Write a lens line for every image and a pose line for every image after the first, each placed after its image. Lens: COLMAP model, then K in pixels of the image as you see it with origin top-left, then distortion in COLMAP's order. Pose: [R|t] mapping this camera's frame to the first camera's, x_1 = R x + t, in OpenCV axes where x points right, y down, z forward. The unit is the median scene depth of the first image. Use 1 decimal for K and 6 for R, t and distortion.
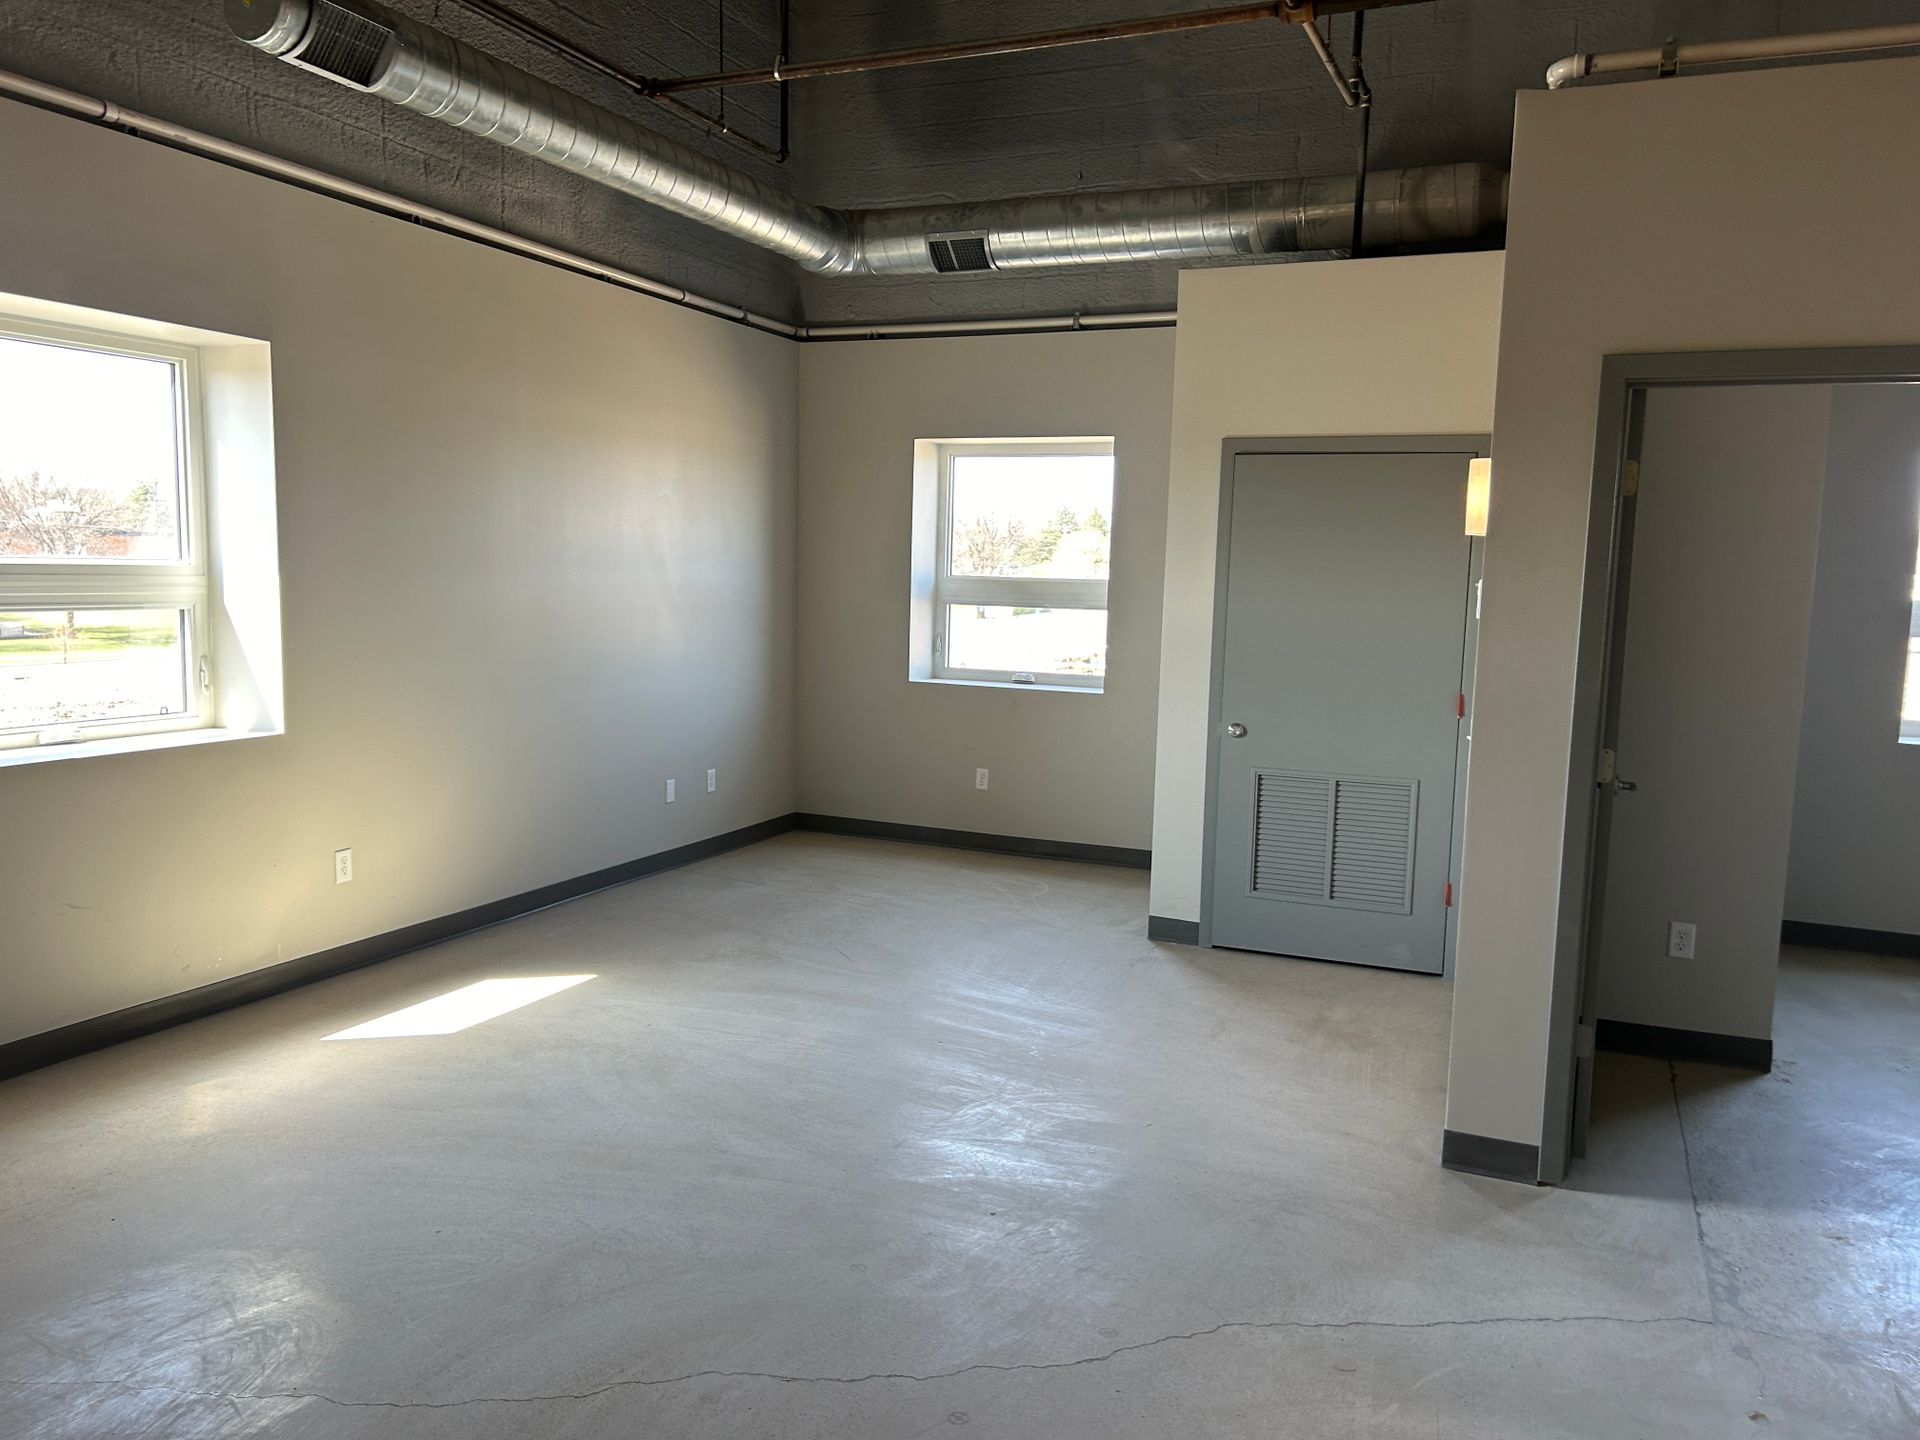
lens RADIAL K [[1418.9, 0, 946.6], [0, 1418.9, 735.1], [0, 0, 1]] dist [0.051301, -0.059970]
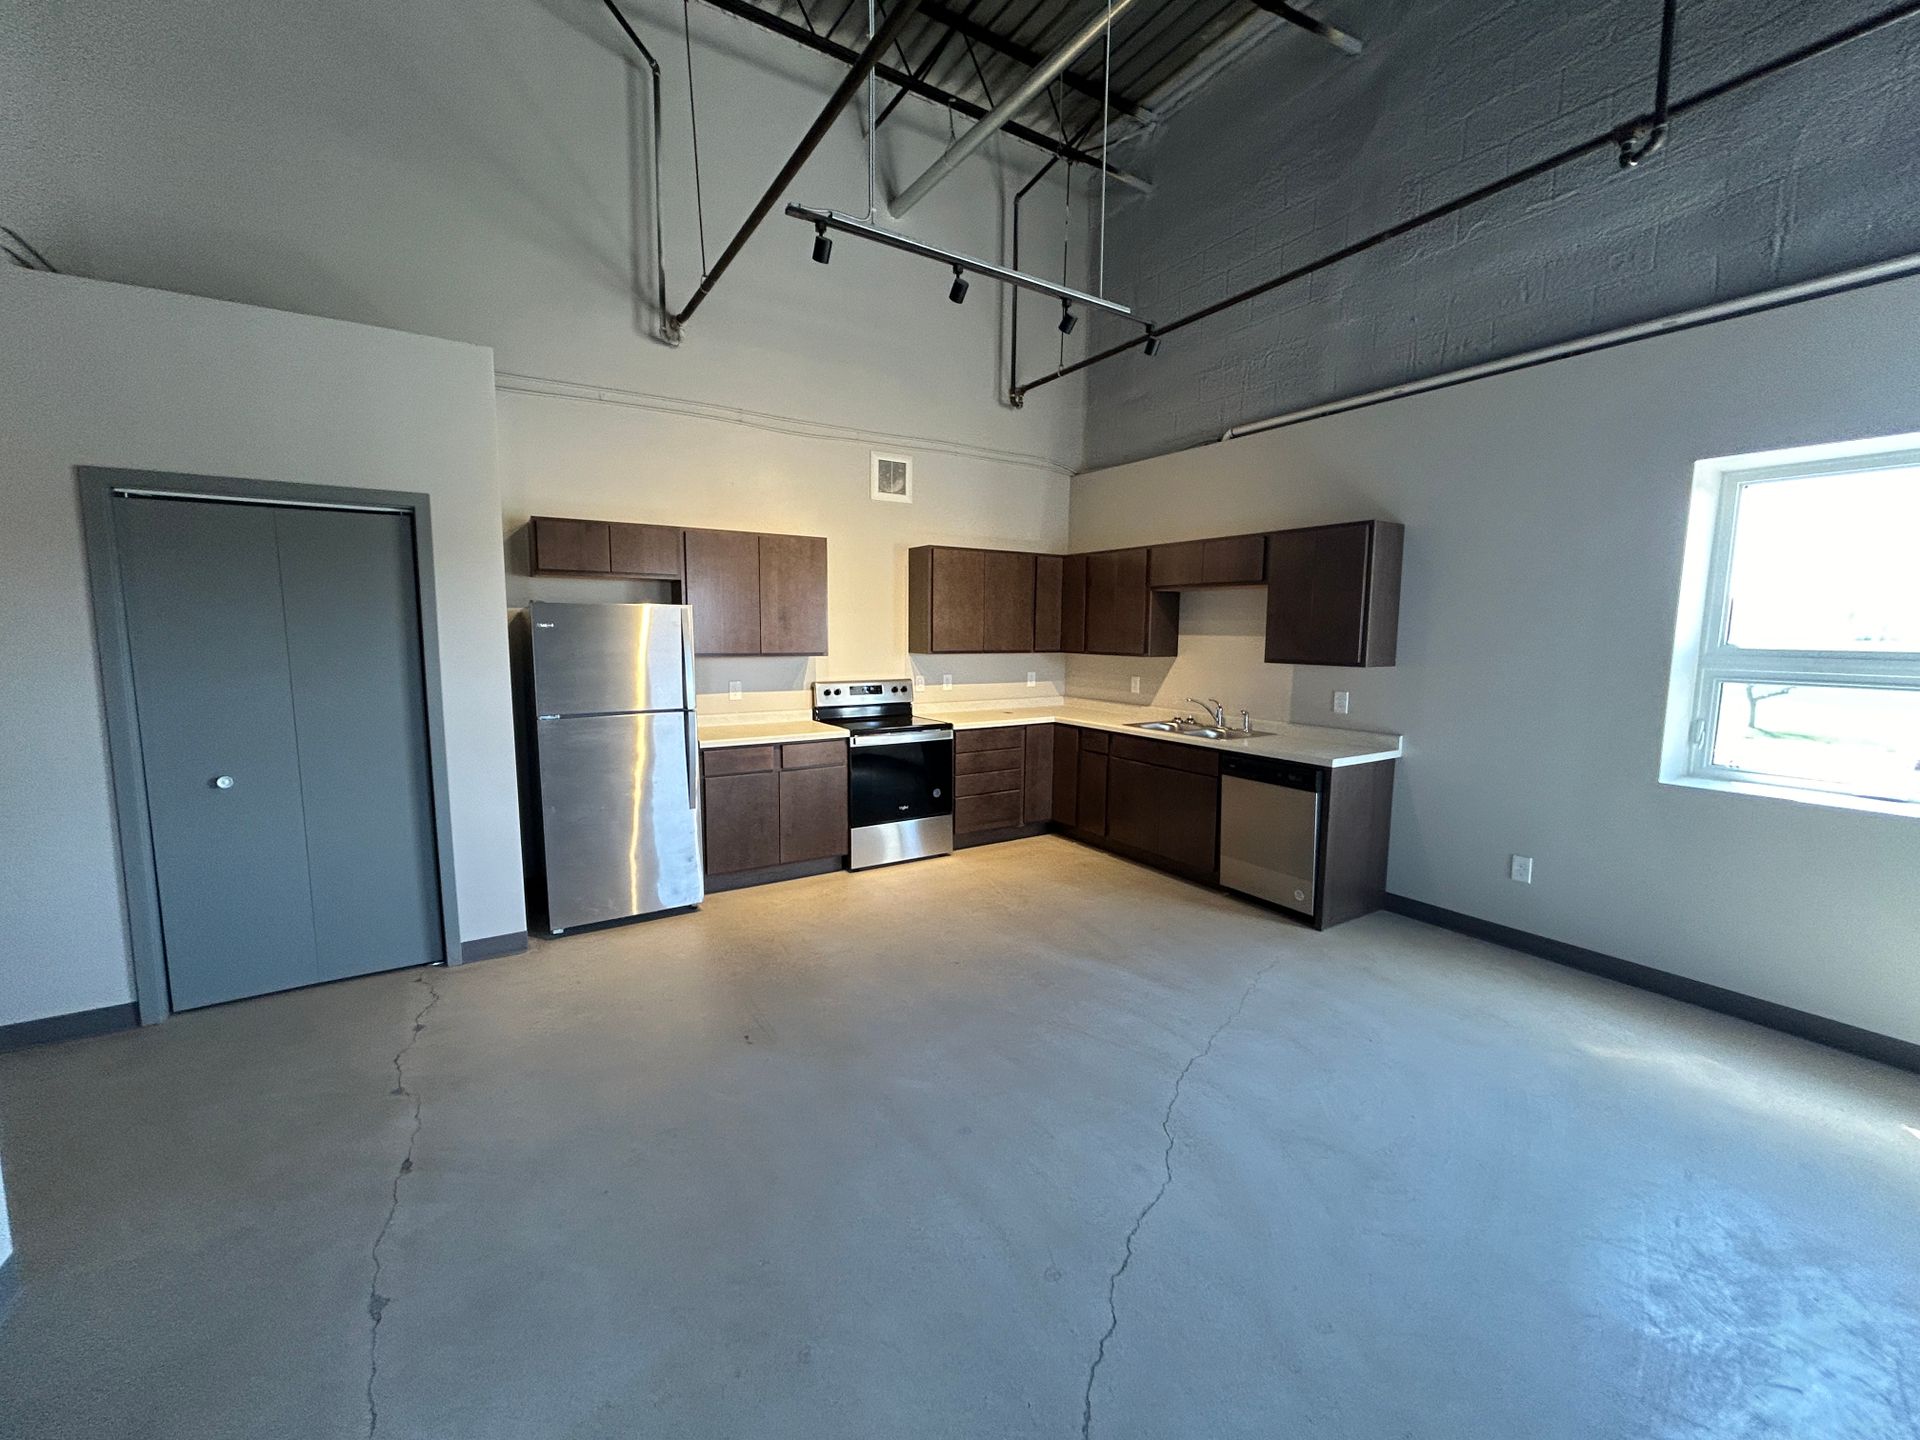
lens RADIAL K [[767.1, 0, 954.3], [0, 767.1, 718.6], [0, 0, 1]] dist [-0.003448, 0.000217]
pose [[-0.552609, 0.066159, -0.830811, 0.342392], [-0.120538, 0.980020, 0.158216, -0.068019], [0.824678, 0.187575, -0.533593, 0.677889]]
